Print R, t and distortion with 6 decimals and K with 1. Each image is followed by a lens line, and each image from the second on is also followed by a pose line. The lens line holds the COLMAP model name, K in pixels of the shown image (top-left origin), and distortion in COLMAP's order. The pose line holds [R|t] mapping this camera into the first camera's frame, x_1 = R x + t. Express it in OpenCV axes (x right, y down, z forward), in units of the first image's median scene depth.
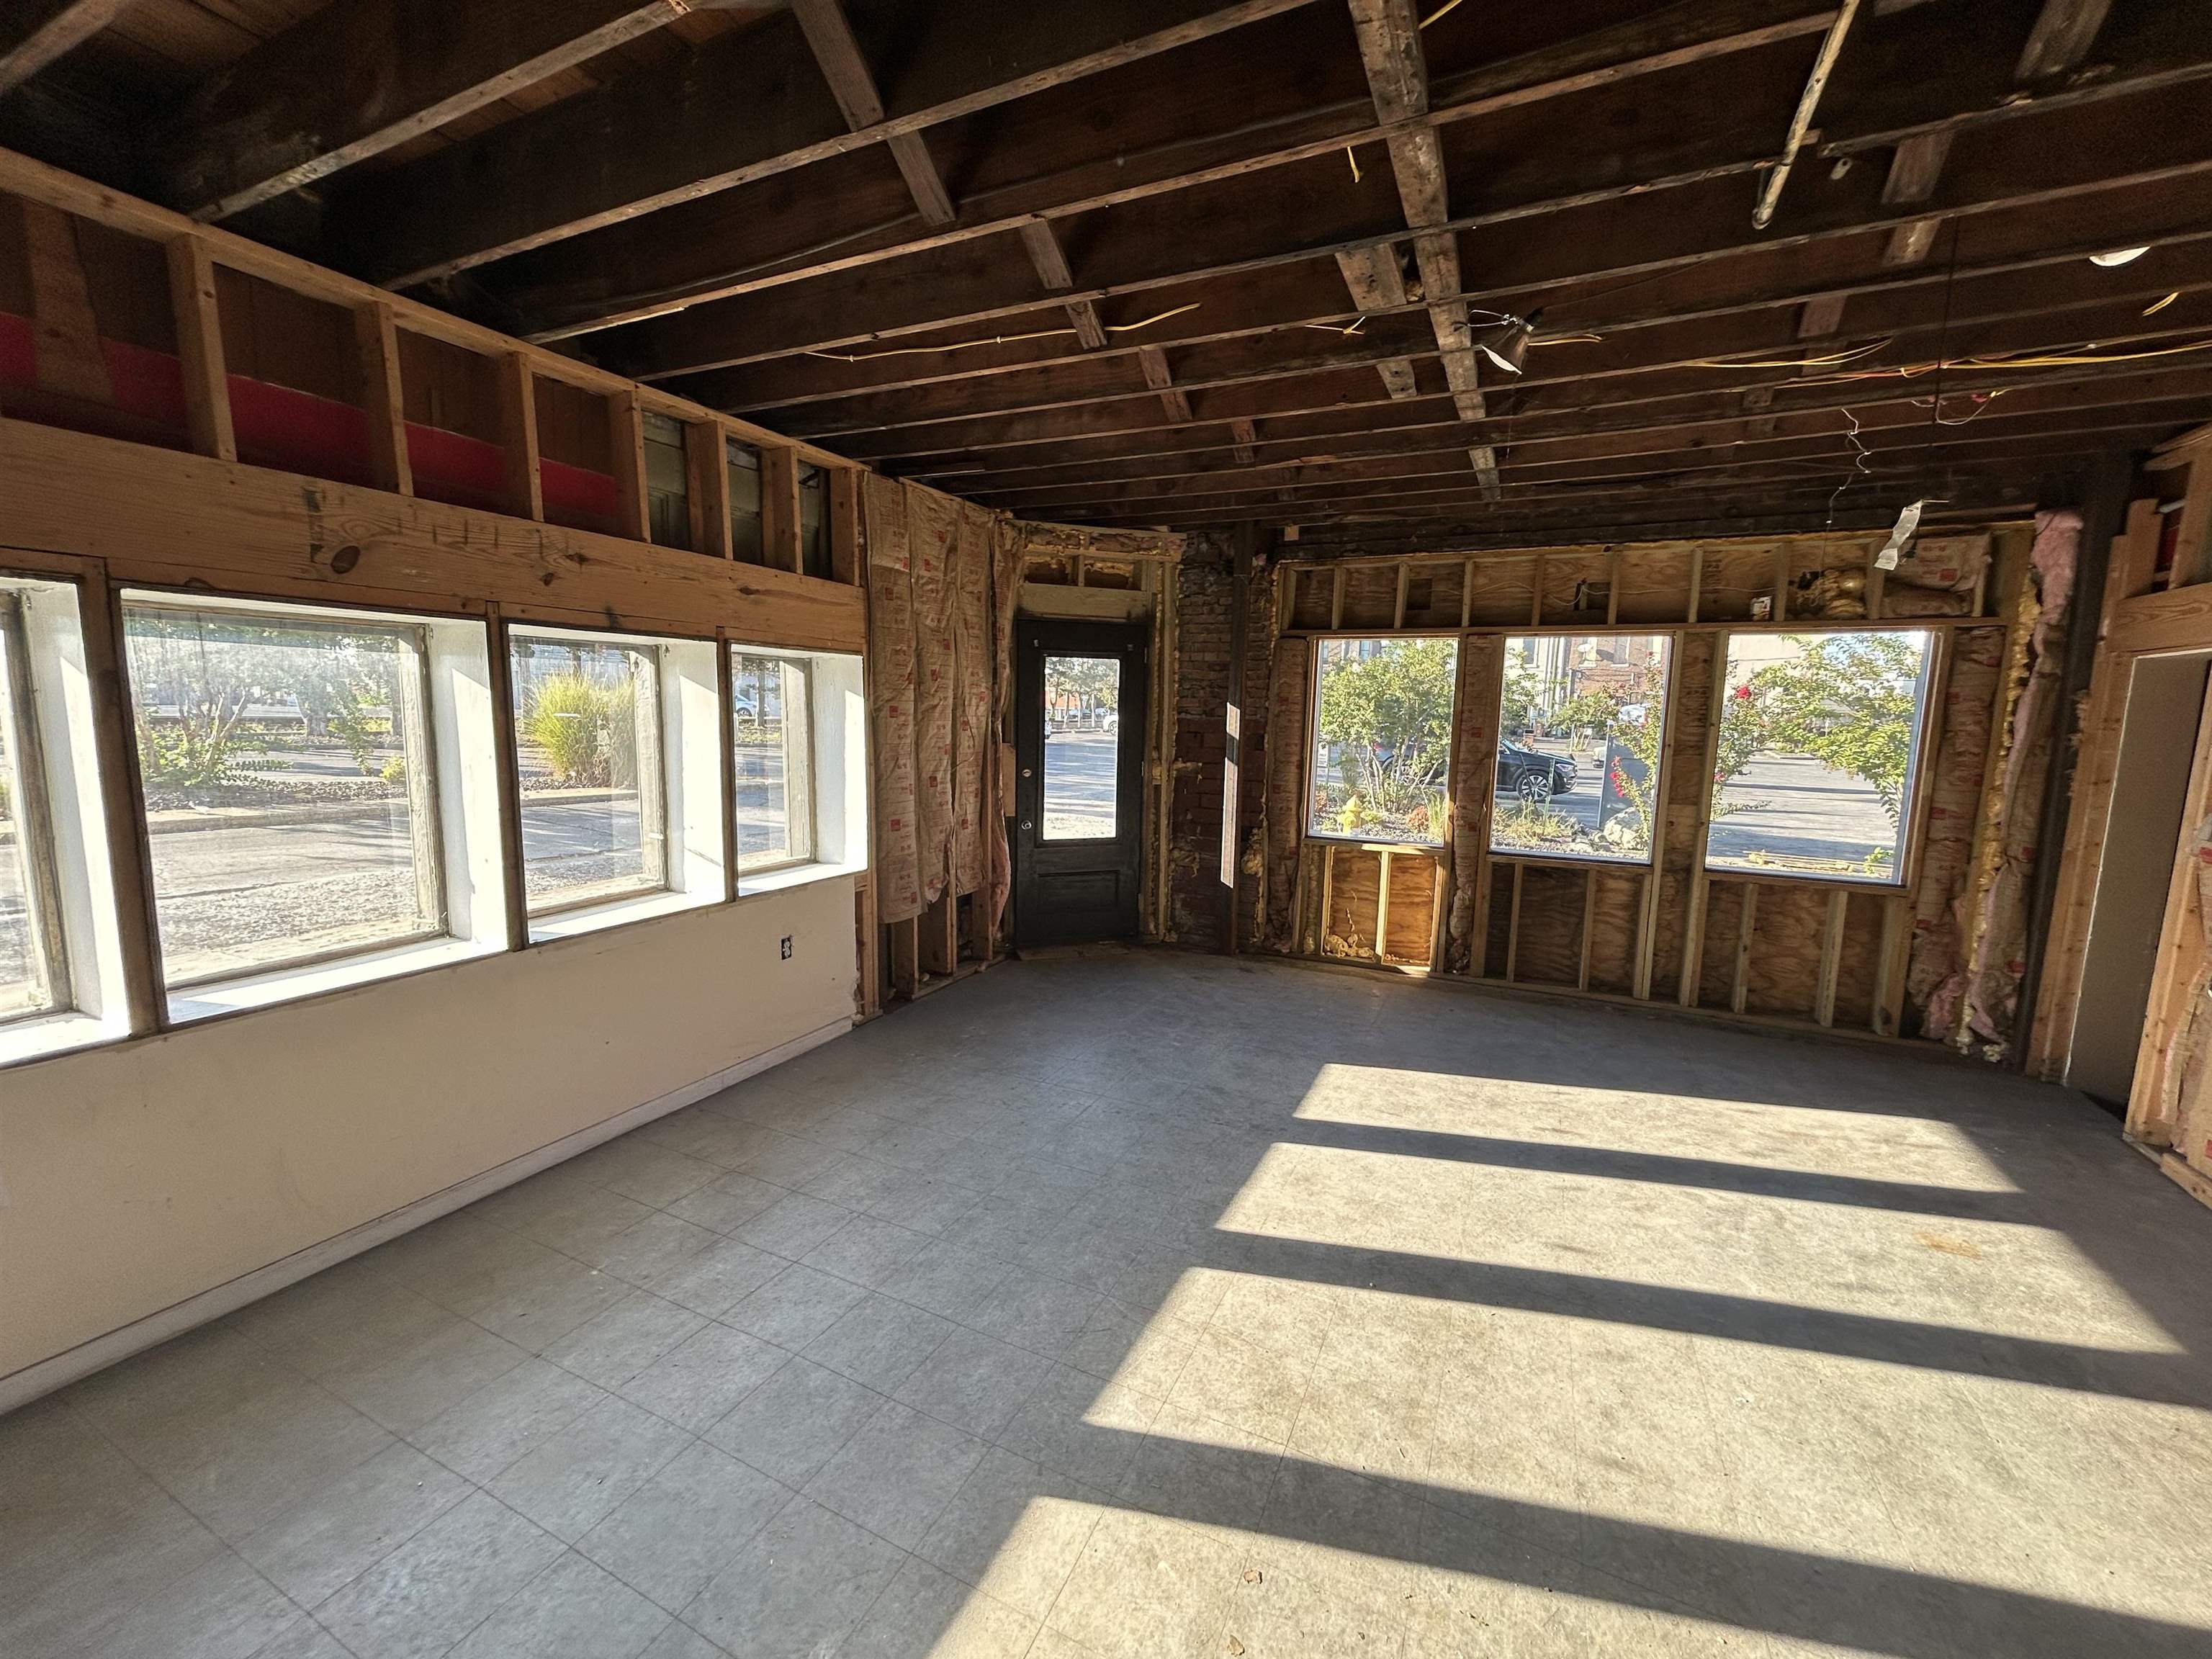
lens RADIAL K [[894.8, 0, 1098.1], [0, 894.8, 824.0], [0, 0, 1]] dist [-0.000461, 0.000563]
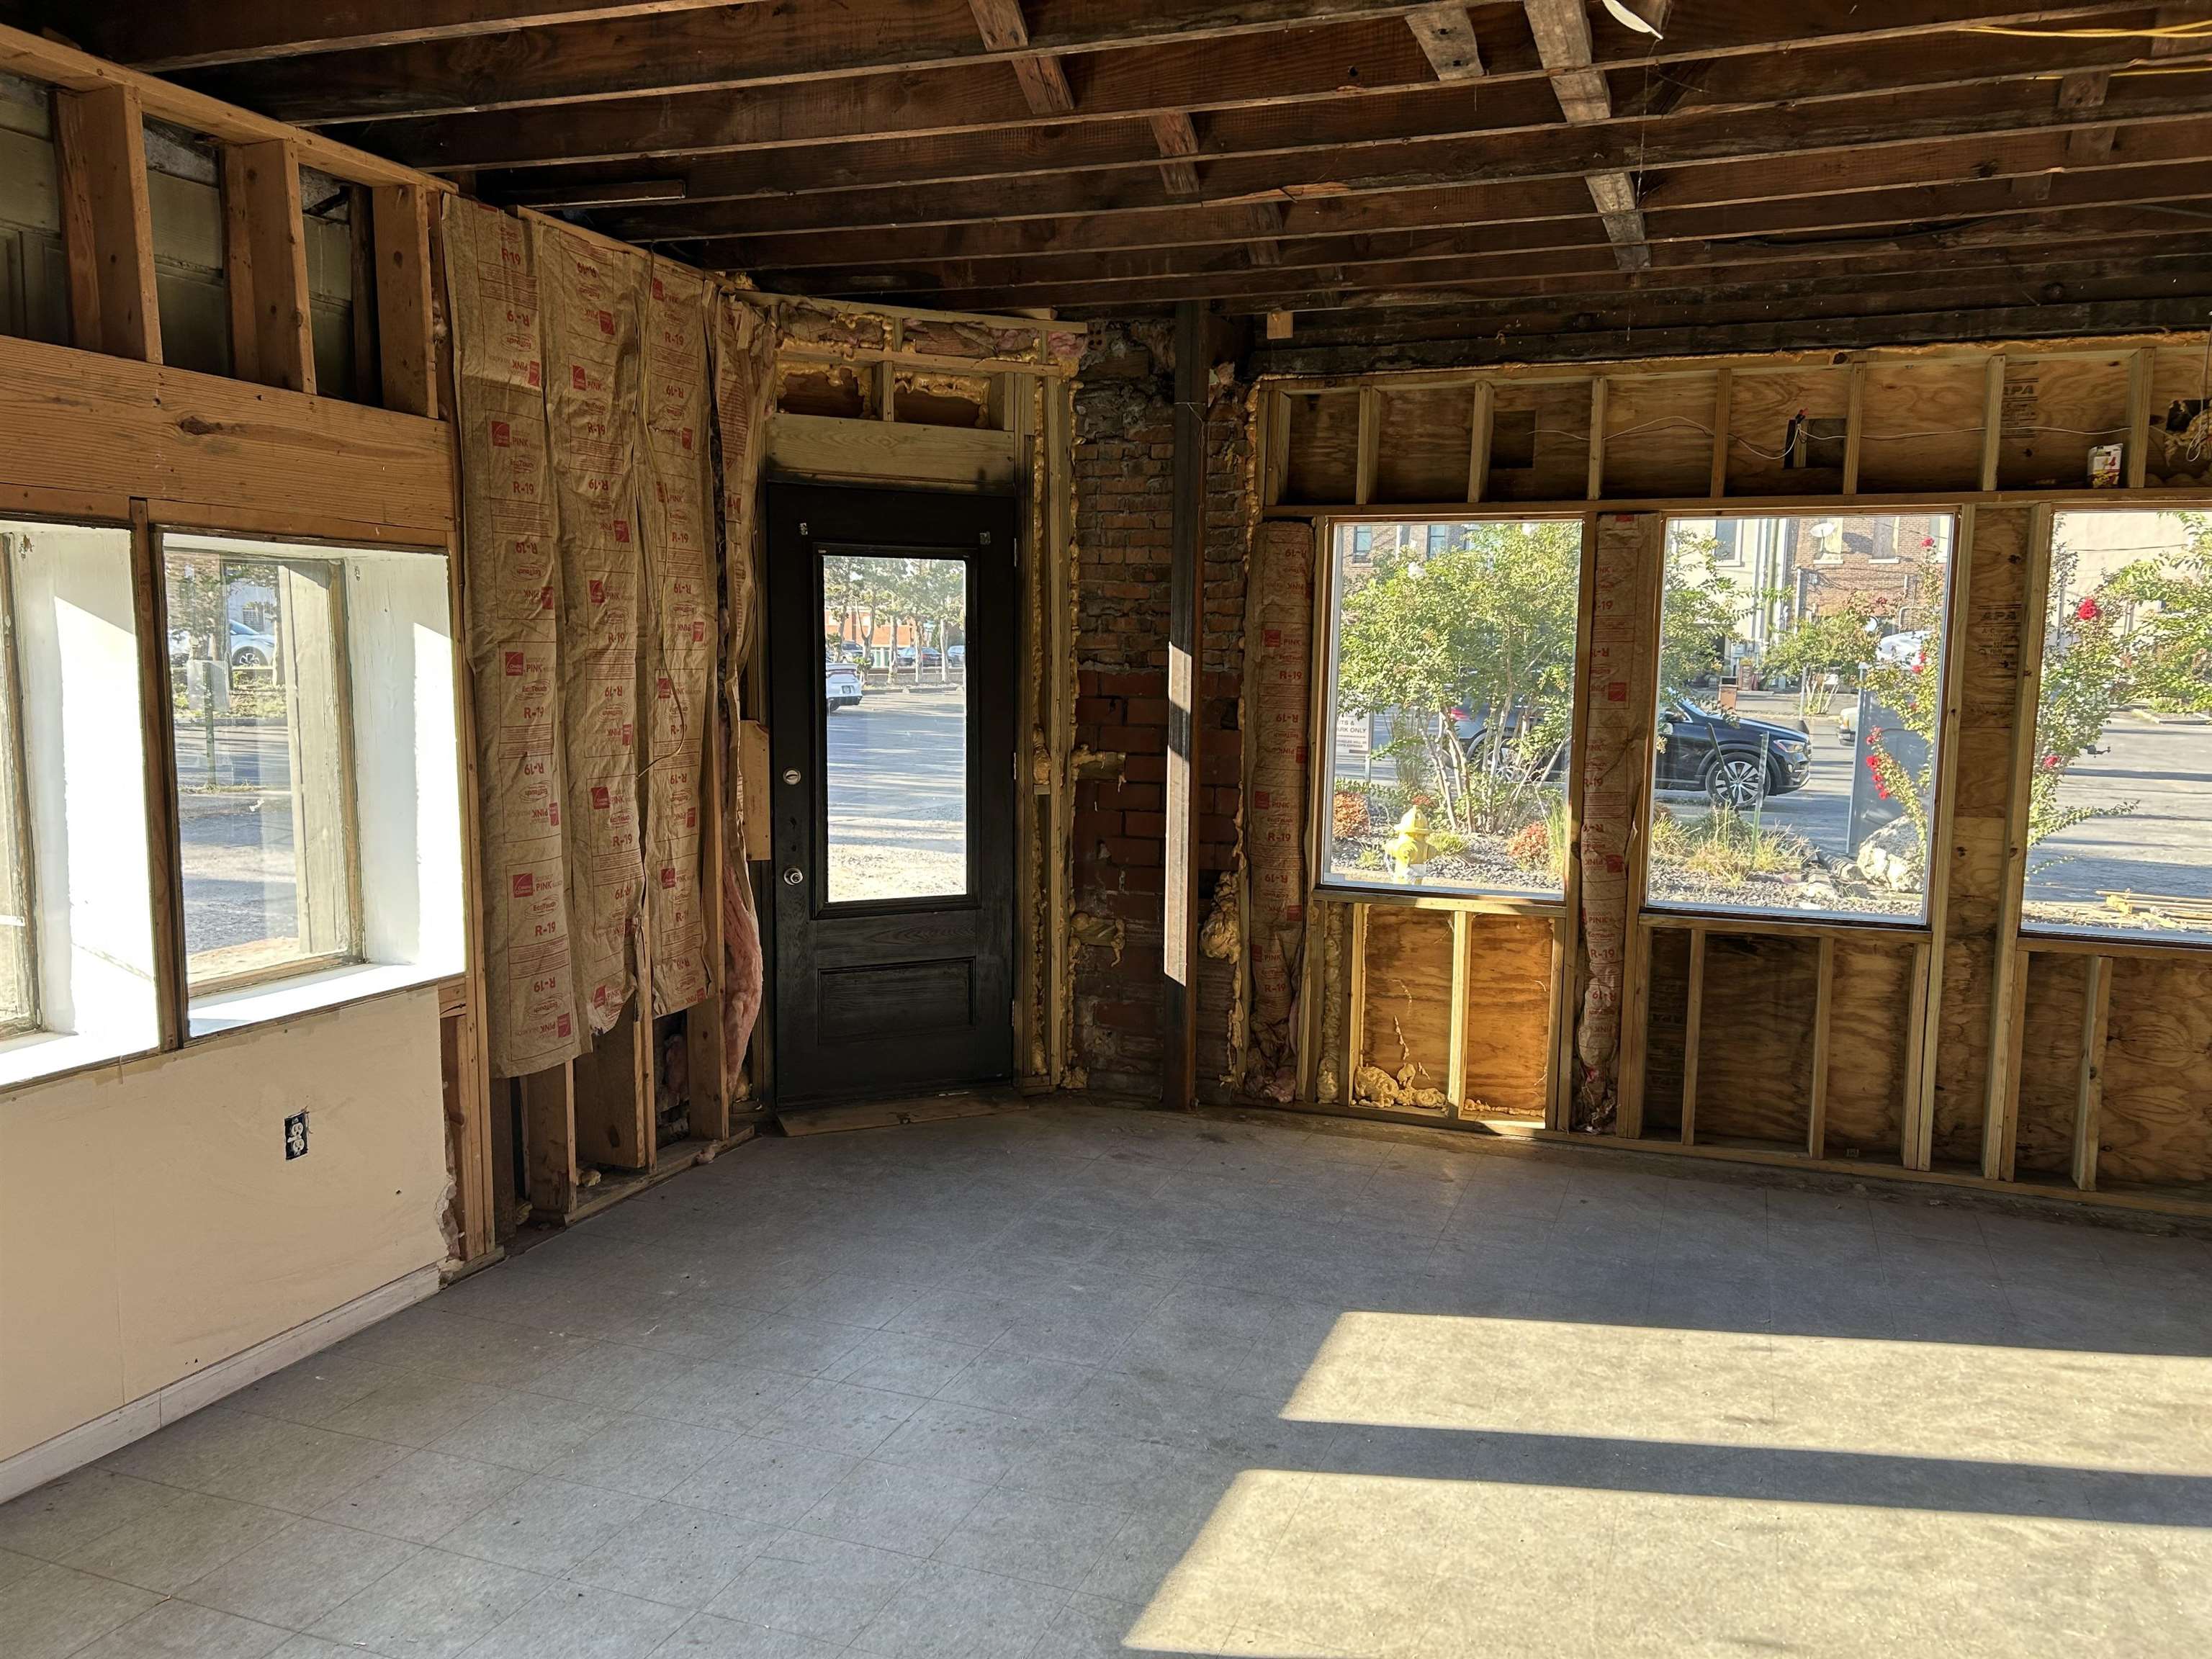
lens RADIAL K [[1663.0, 0, 1123.0], [0, 1663.0, 845.6], [0, 0, 1]] dist [0.062389, -0.062226]
pose [[0.994934, -0.018700, 0.098775, 0.020408], [0.019501, 0.999784, -0.007154, -0.007410], [-0.098620, 0.009043, 0.995084, 0.010602]]
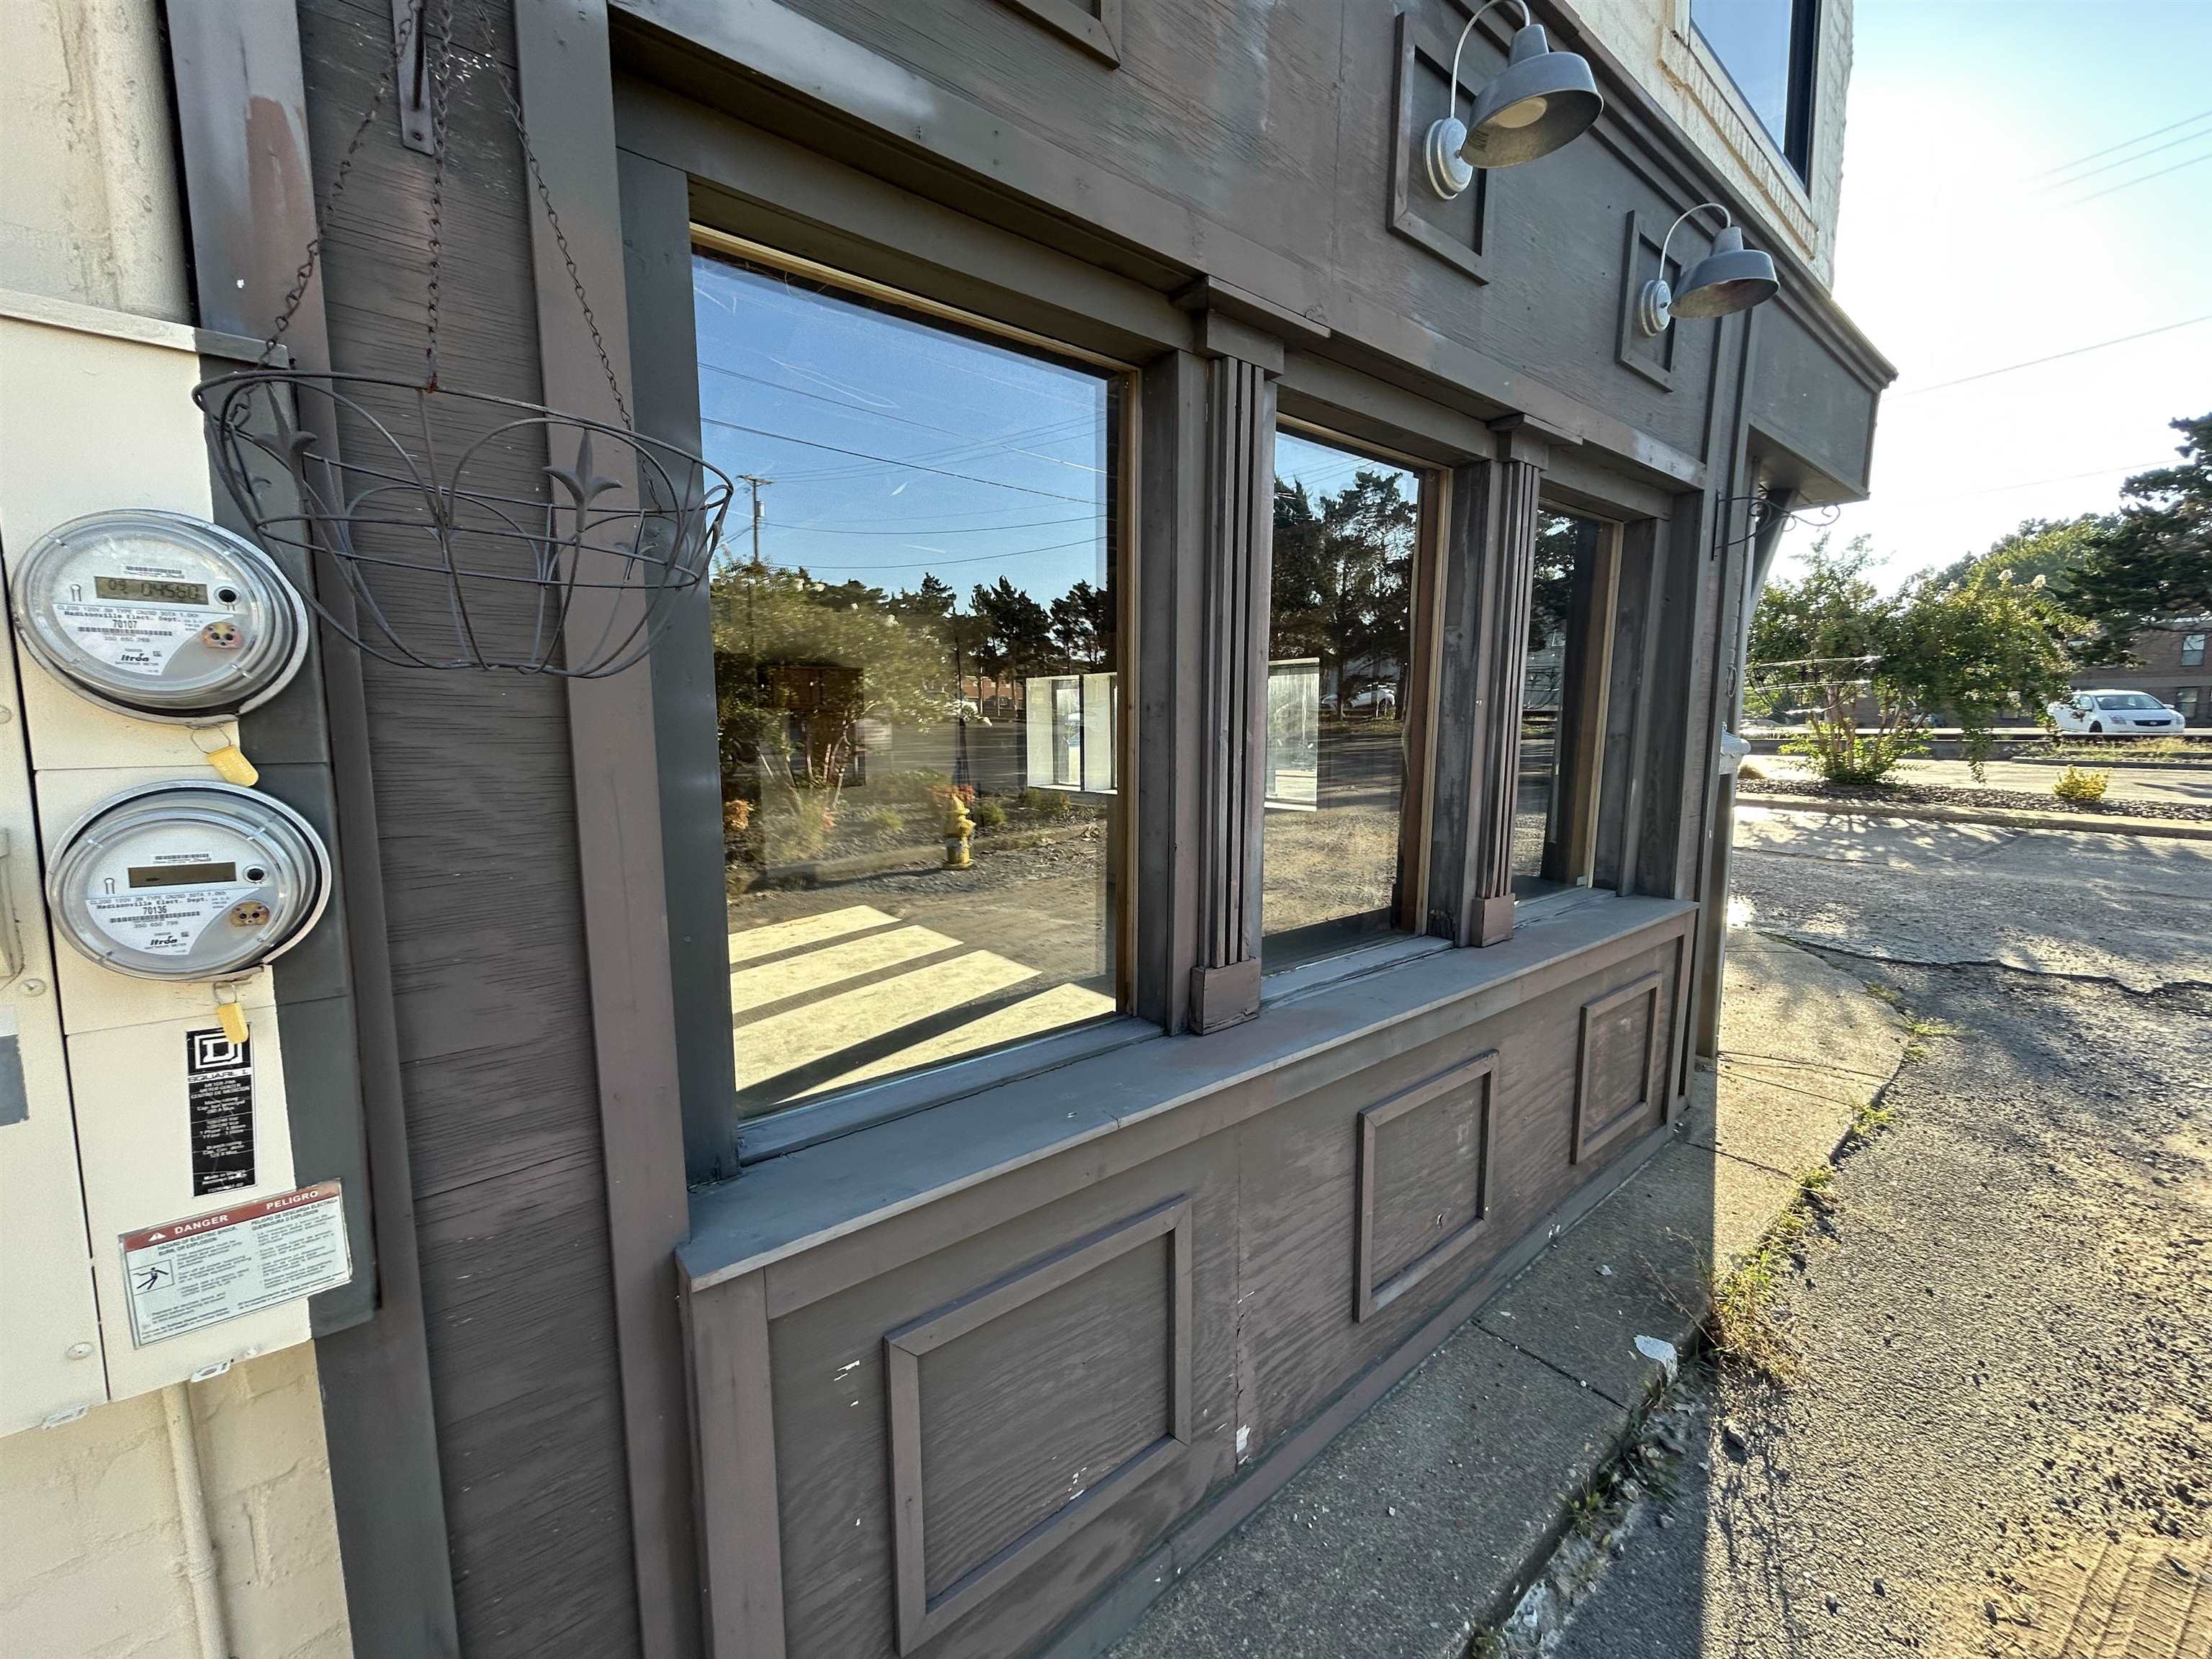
lens RADIAL K [[891.0, 0, 1095.6], [0, 891.0, 826.7], [0, 0, 1]] dist [0.002108, -0.000575]
pose [[-0.418620, 0.092838, -0.903404, 1.088914], [-0.122418, 0.979914, 0.157426, -0.100617], [0.899873, 0.176494, -0.398846, 1.200958]]
